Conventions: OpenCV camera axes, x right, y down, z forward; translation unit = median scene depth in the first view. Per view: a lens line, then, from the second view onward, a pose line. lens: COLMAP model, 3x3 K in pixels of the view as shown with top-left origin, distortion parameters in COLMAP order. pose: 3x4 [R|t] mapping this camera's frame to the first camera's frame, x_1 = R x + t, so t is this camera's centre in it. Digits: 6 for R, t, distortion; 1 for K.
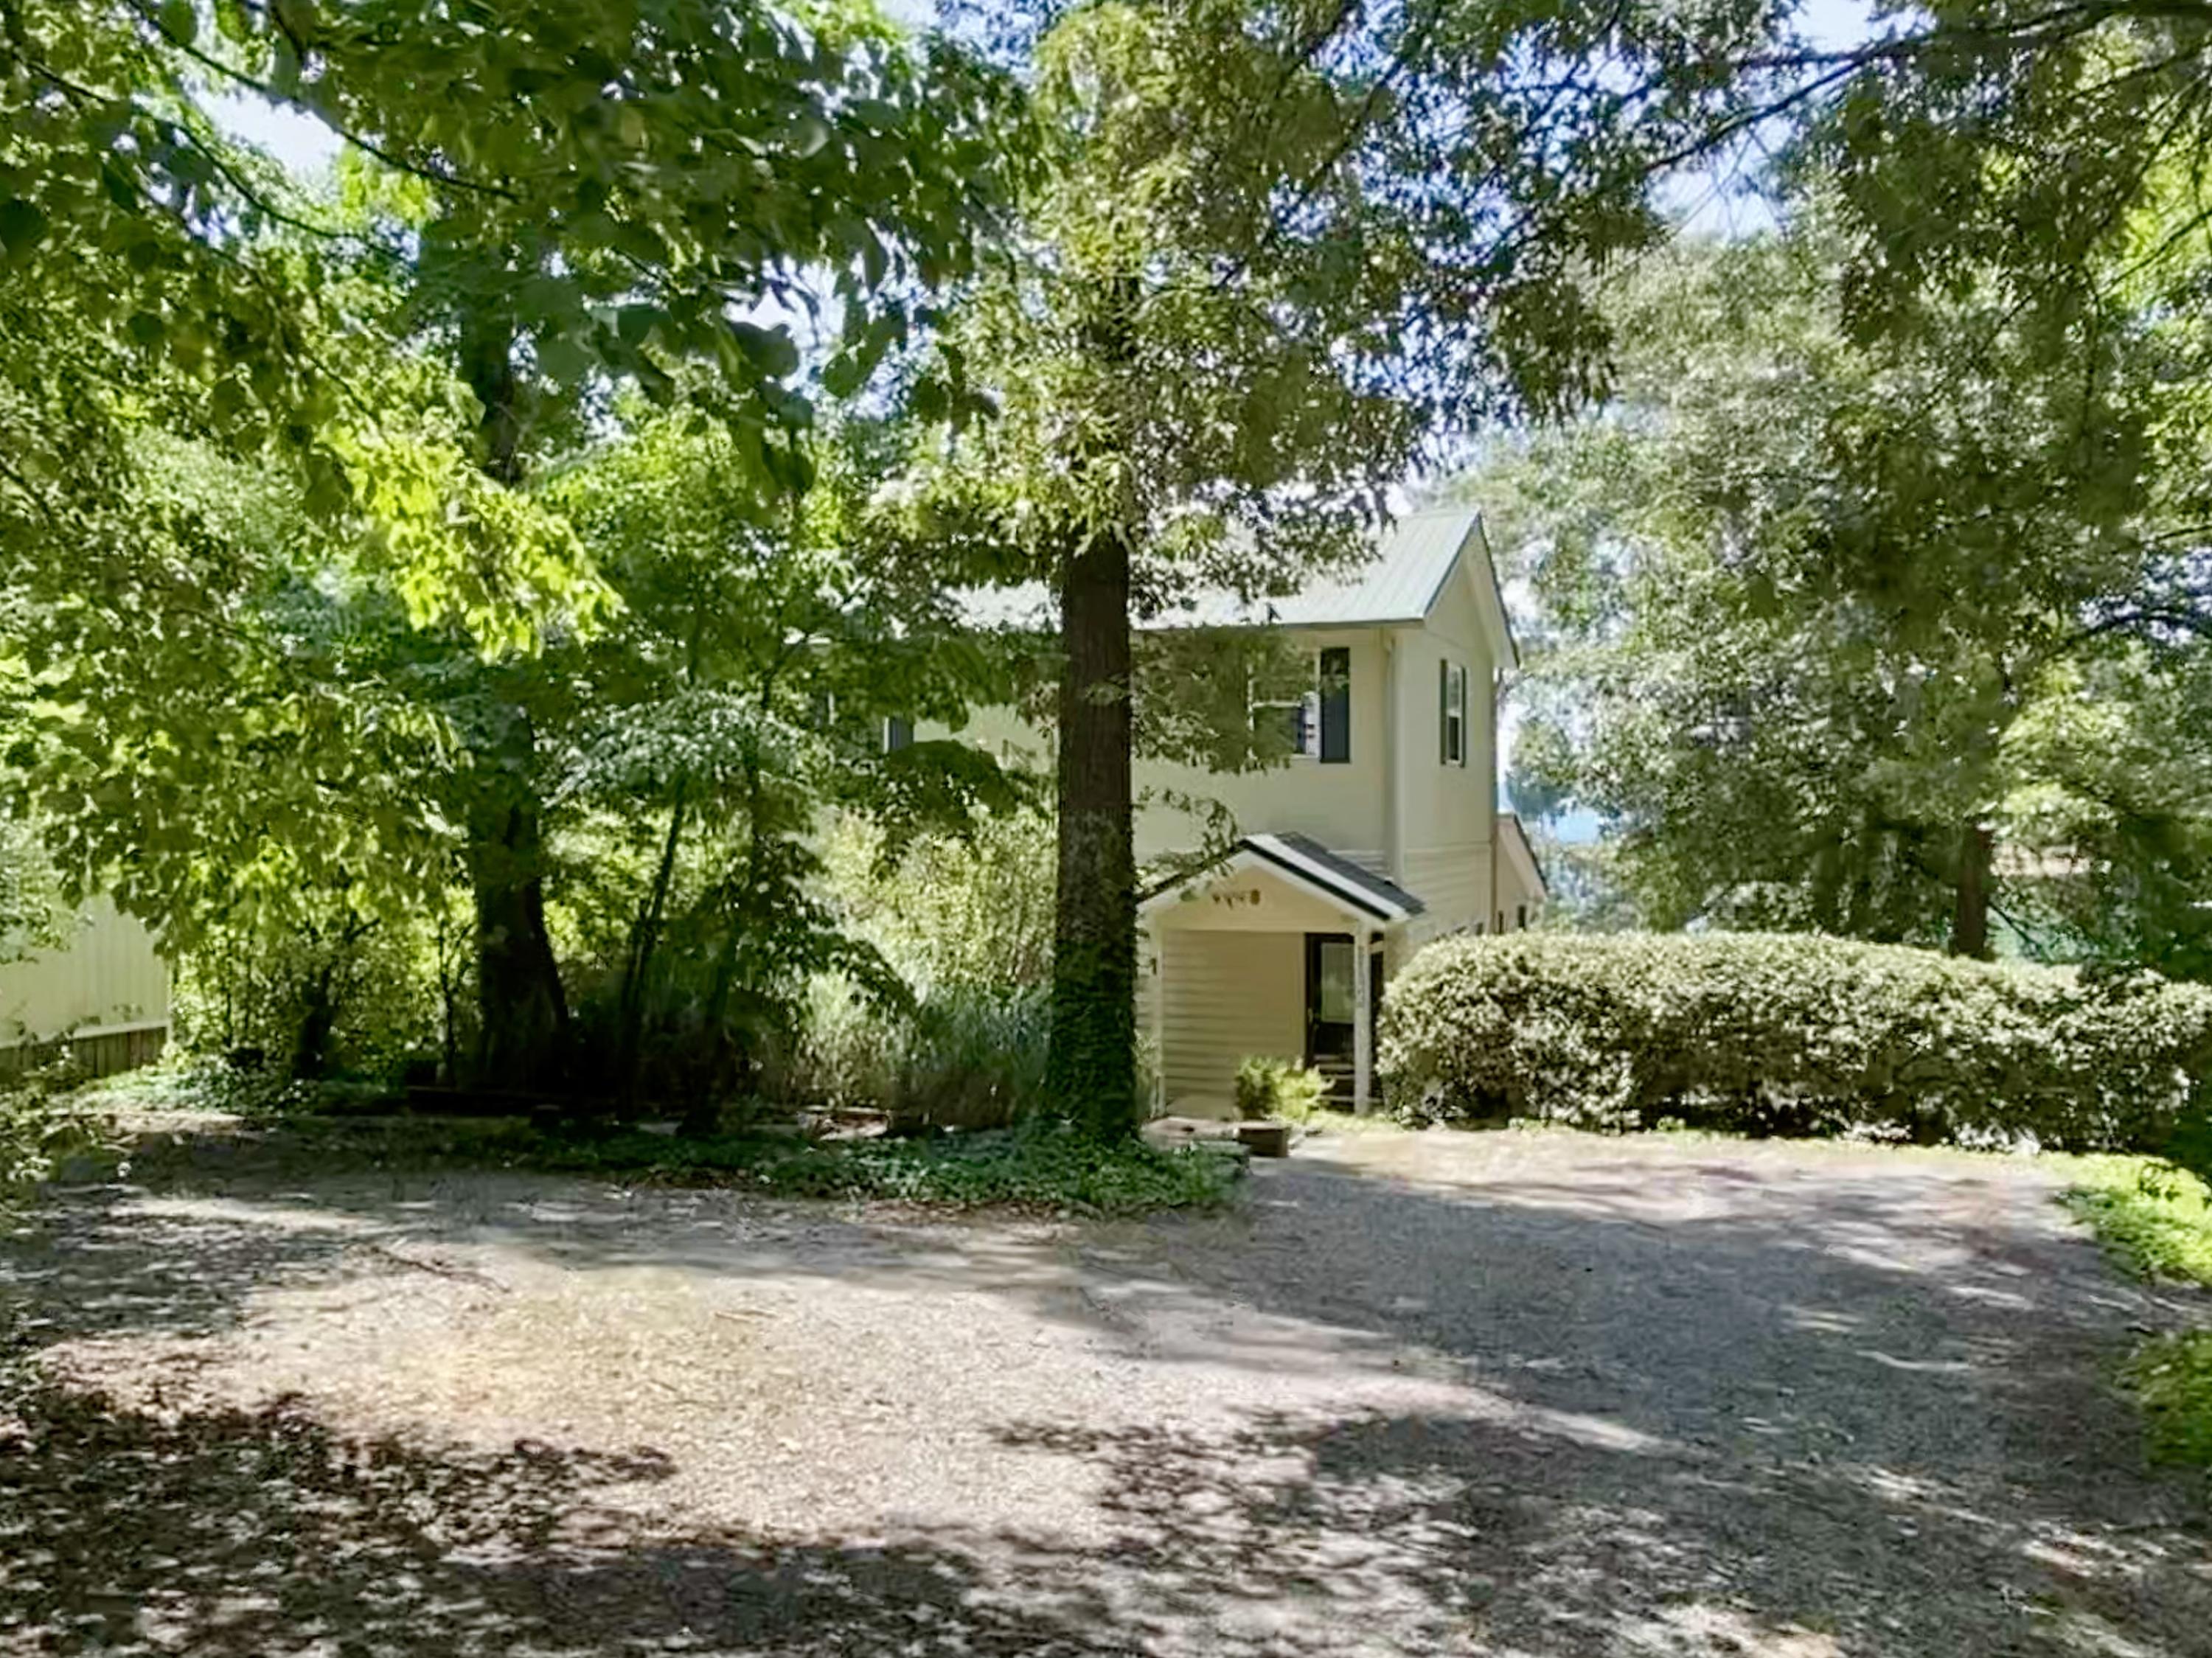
lens RADIAL K [[1700.5, 0, 1113.6], [0, 1700.5, 824.5], [0, 0, 1]] dist [0.031350, -0.023698]
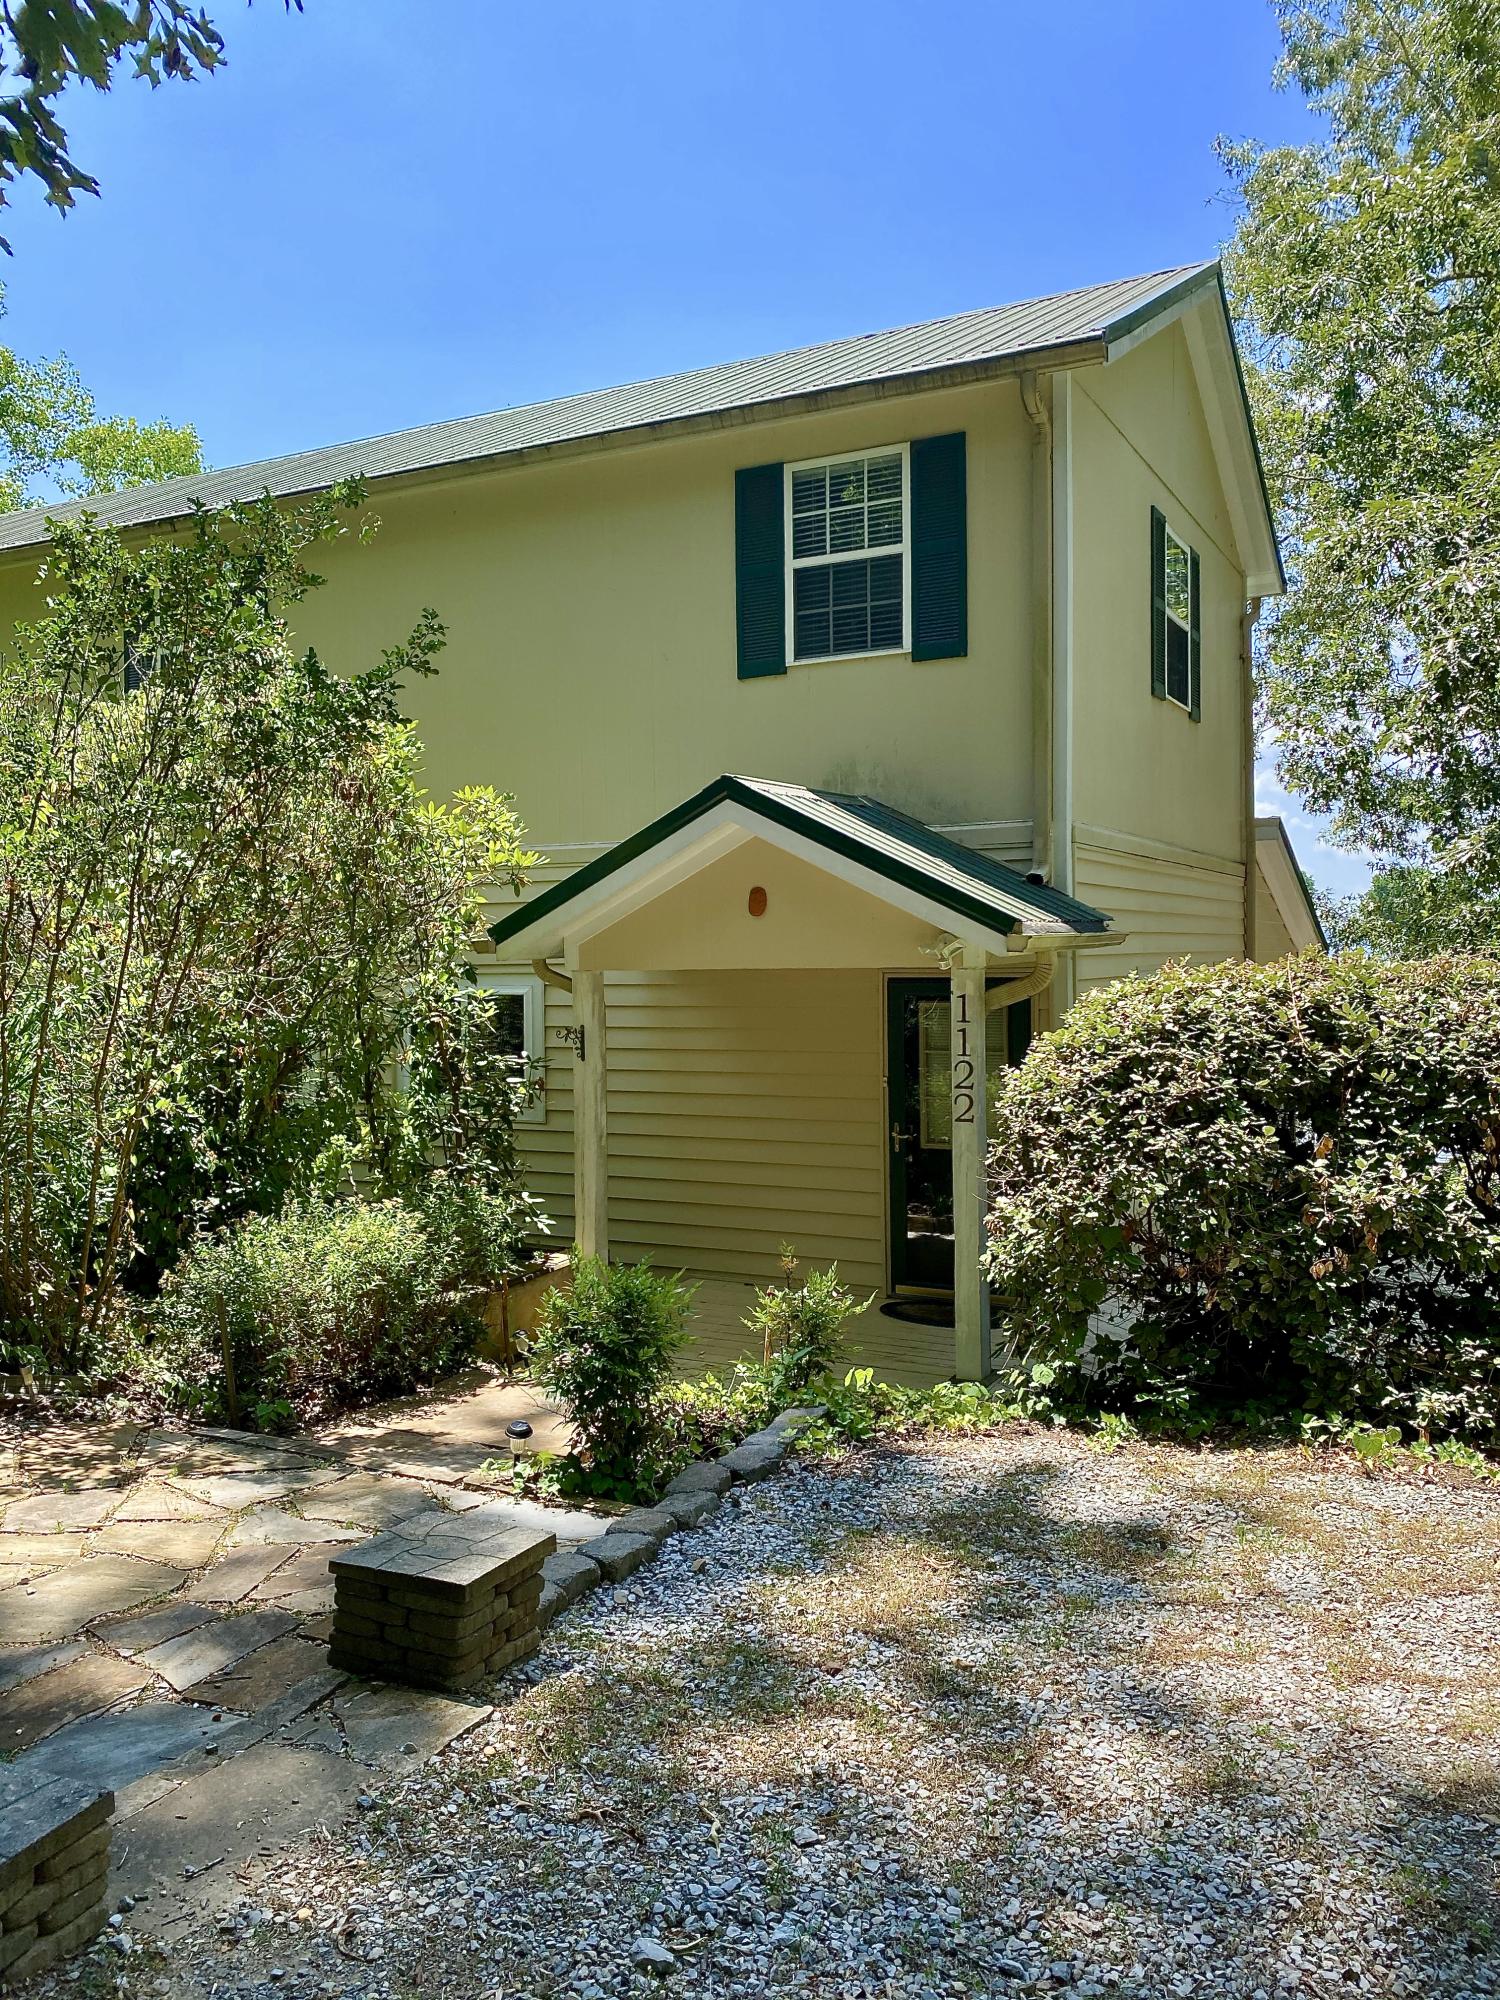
lens RADIAL K [[1511.3, 0, 758.8], [0, 1511.3, 998.4], [0, 0, 1]] dist [0.114570, -0.283970]
pose [[0.996208, -0.010424, -0.086382, 0.133174], [0.012916, 0.999515, 0.028346, 0.063779], [0.086045, -0.029354, 0.995859, 0.612232]]
